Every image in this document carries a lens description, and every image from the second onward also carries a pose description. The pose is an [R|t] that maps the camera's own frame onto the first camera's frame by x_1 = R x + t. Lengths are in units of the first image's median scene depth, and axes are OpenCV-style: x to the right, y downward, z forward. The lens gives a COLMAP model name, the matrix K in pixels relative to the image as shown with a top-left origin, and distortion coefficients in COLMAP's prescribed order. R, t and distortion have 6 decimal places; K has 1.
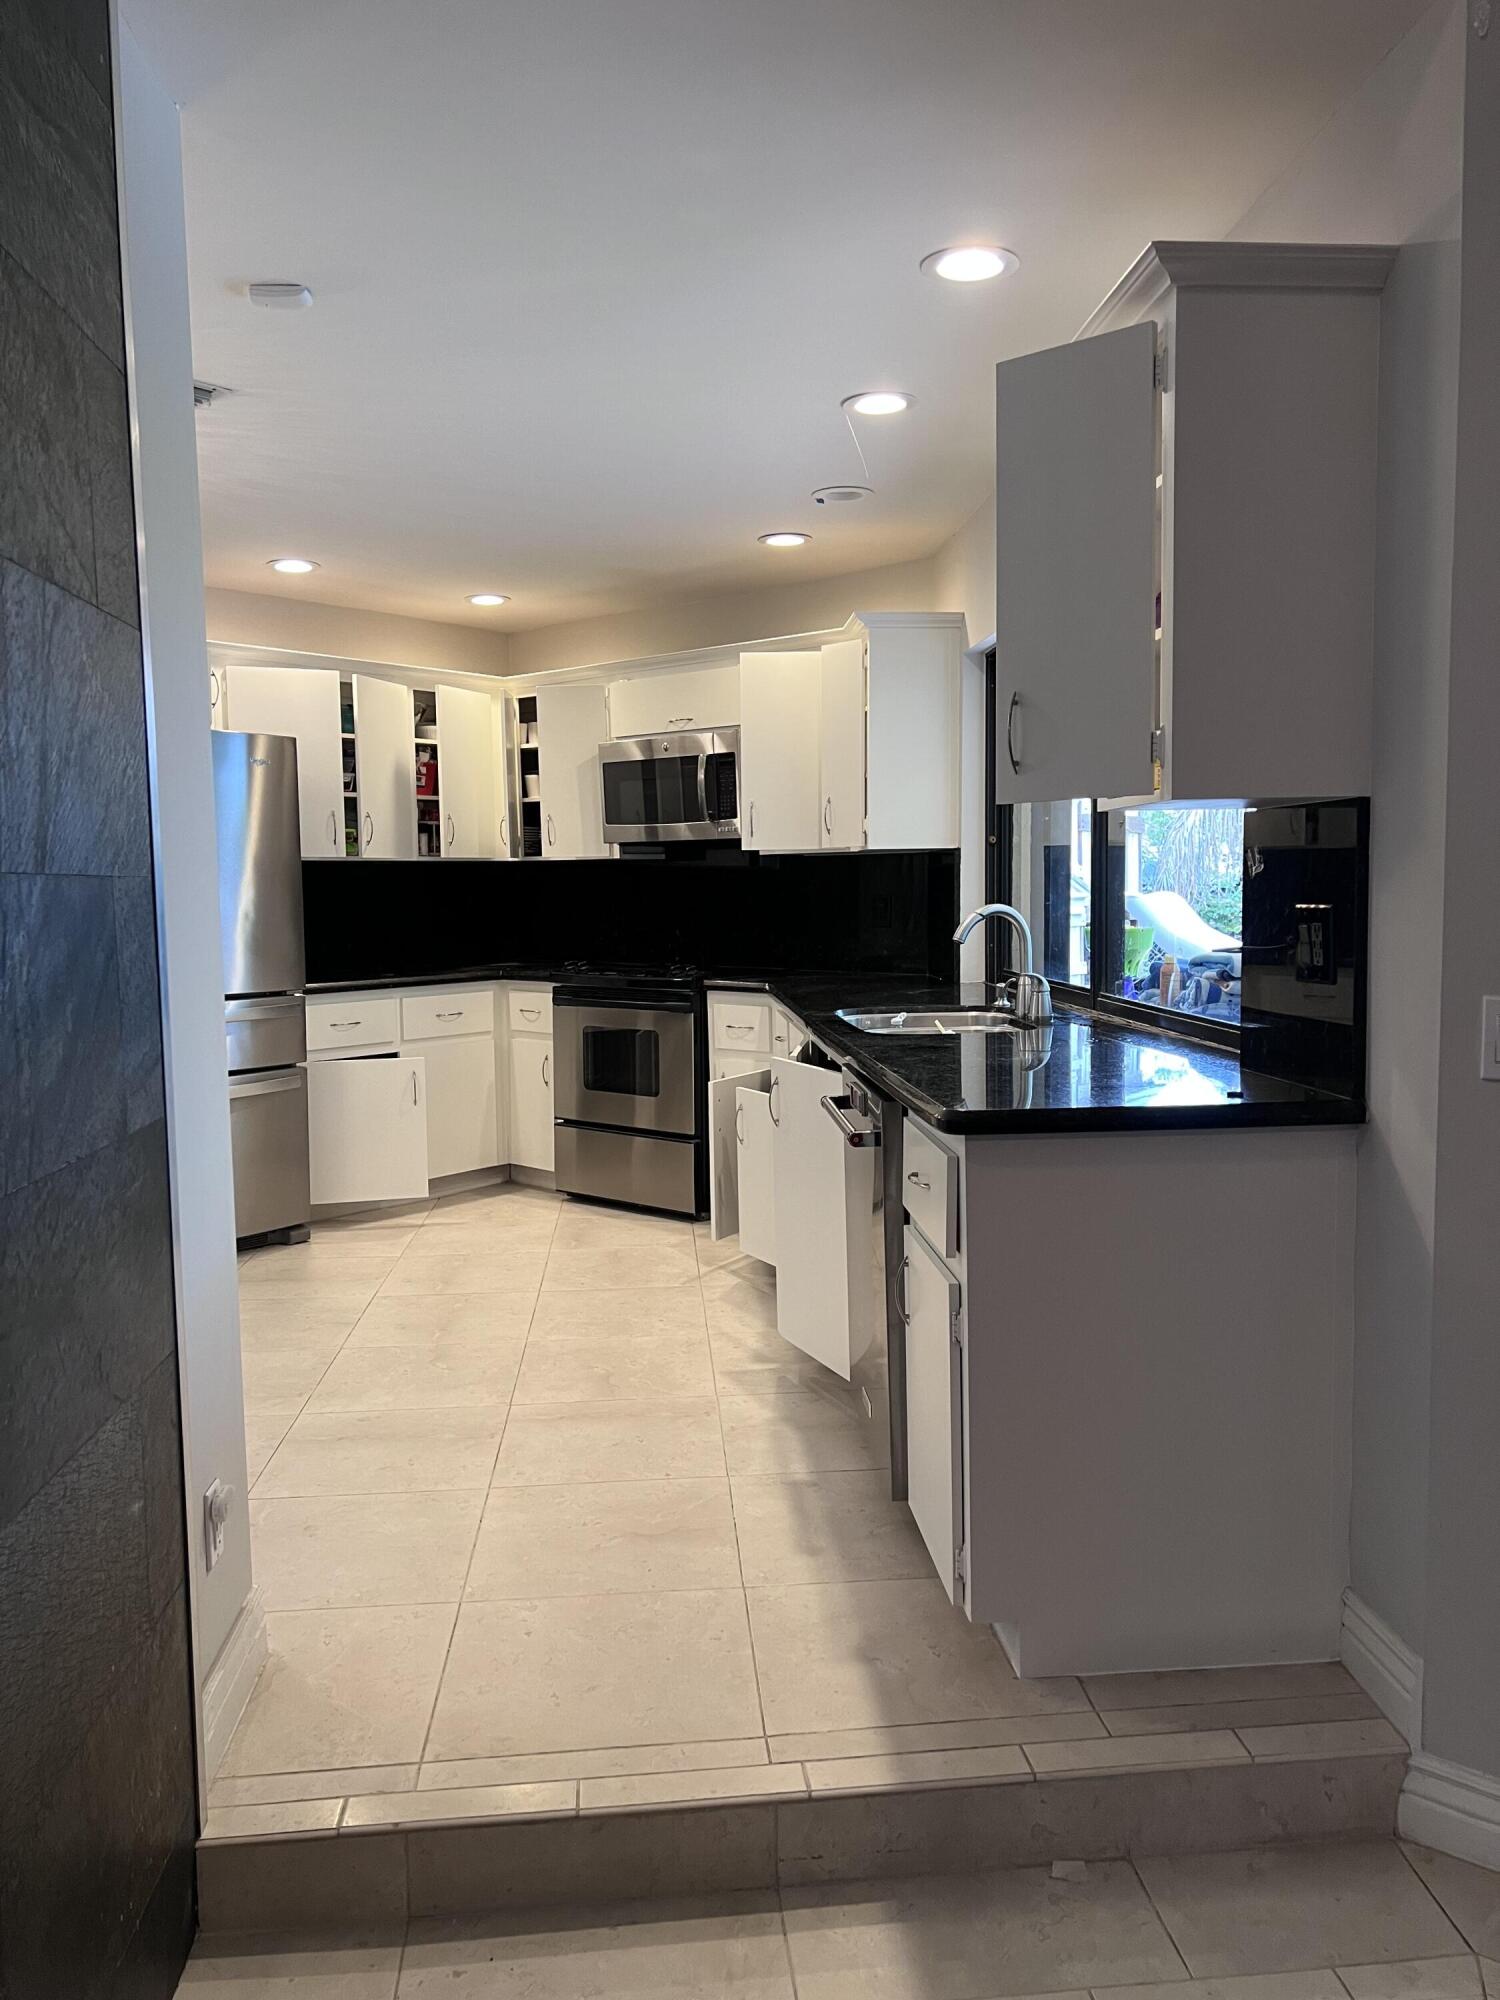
lens RADIAL K [[1508.3, 0, 687.5], [0, 1508.3, 975.3], [0, 0, 1]] dist [0.040738, -0.004697]
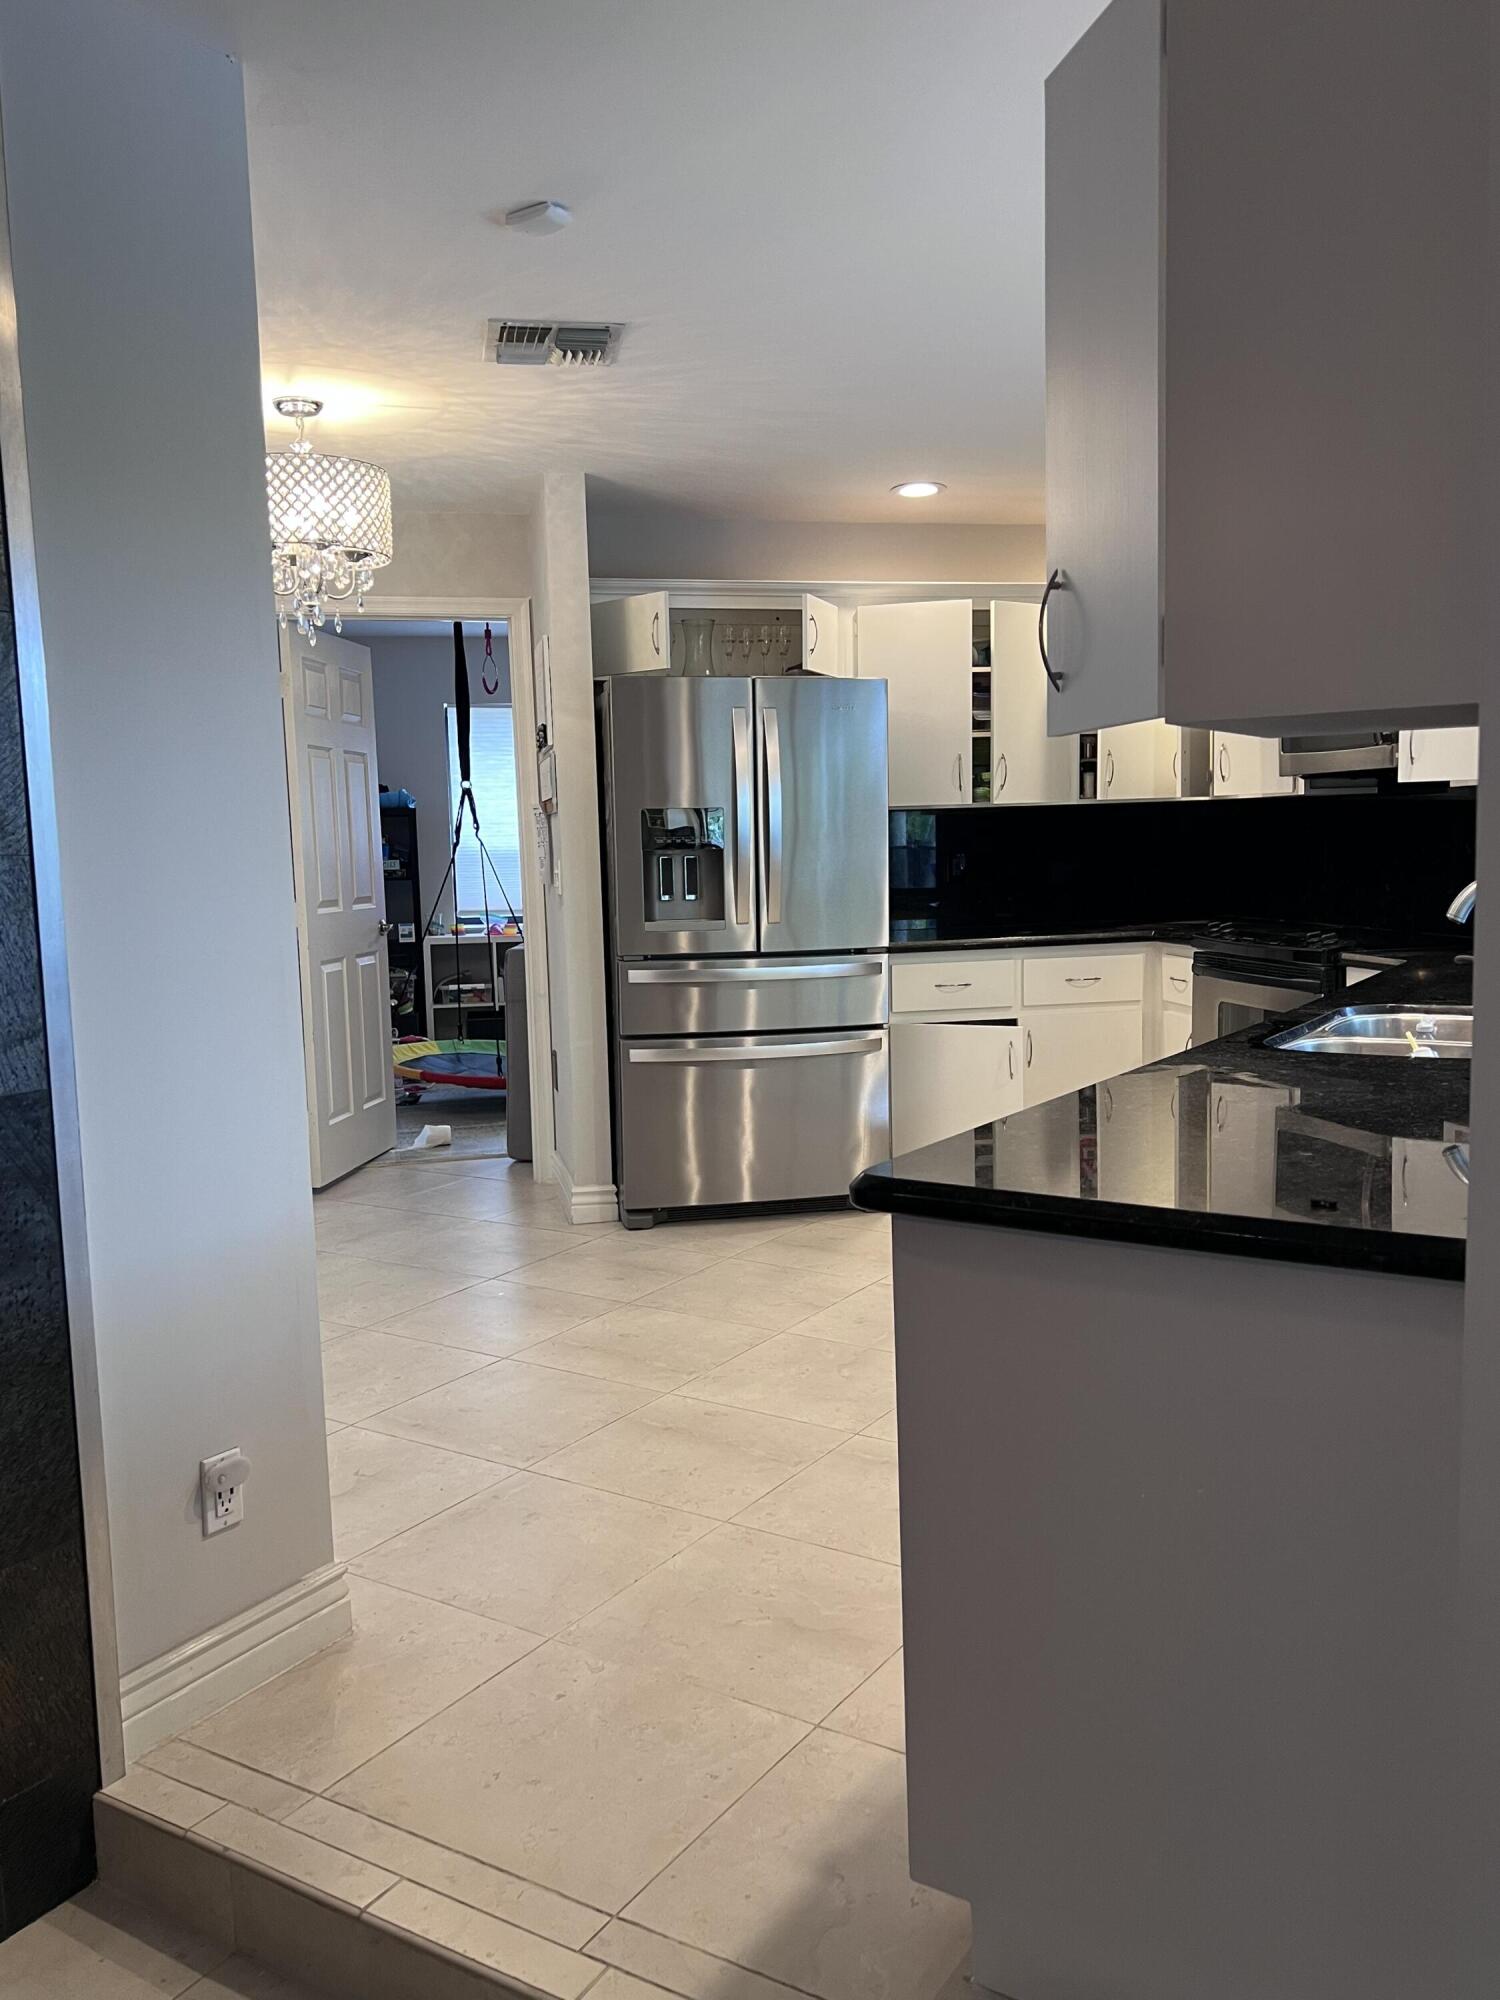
lens RADIAL K [[1550.7, 0, 746.0], [0, 1550.7, 993.7], [0, 0, 1]] dist [0.050848, -0.003550]
pose [[0.798312, 0.051660, -0.600024, 0.242470], [-0.019306, 0.997997, 0.060237, -0.017268], [0.601934, -0.036504, 0.797711, 0.162665]]
